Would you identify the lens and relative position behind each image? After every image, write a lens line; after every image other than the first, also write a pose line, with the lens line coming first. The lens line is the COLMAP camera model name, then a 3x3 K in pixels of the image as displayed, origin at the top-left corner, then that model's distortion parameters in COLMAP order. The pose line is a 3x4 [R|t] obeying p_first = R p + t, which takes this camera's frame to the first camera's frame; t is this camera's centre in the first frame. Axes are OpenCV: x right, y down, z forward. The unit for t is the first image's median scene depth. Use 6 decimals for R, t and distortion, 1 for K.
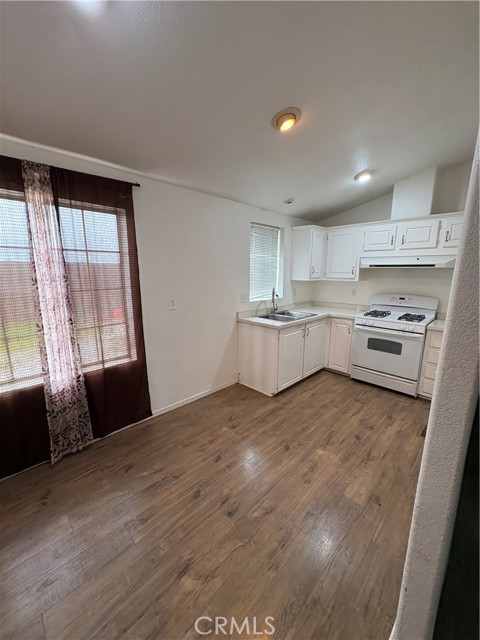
lens RADIAL K [[256.2, 0, 241.2], [0, 256.2, 324.5], [0, 0, 1]] dist [0.013026, -0.000056]
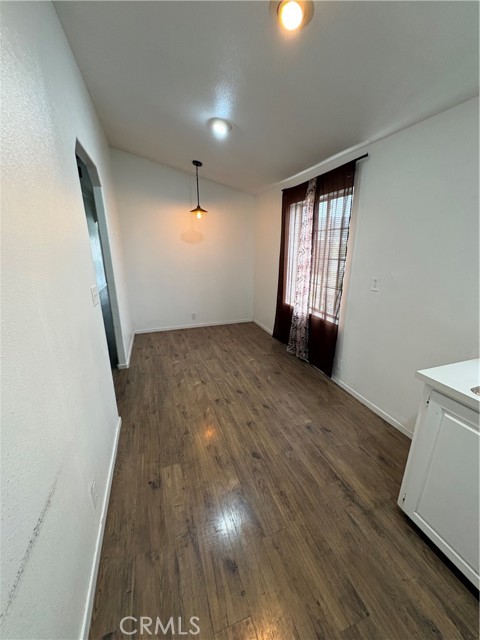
lens RADIAL K [[256.2, 0, 241.2], [0, 256.2, 324.5], [0, 0, 1]] dist [0.013026, -0.000056]
pose [[-0.440048, 0.262664, -0.858700, 0.839931], [-0.187617, 0.908265, 0.373972, -0.232961], [0.878156, 0.325672, -0.350400, 1.139991]]
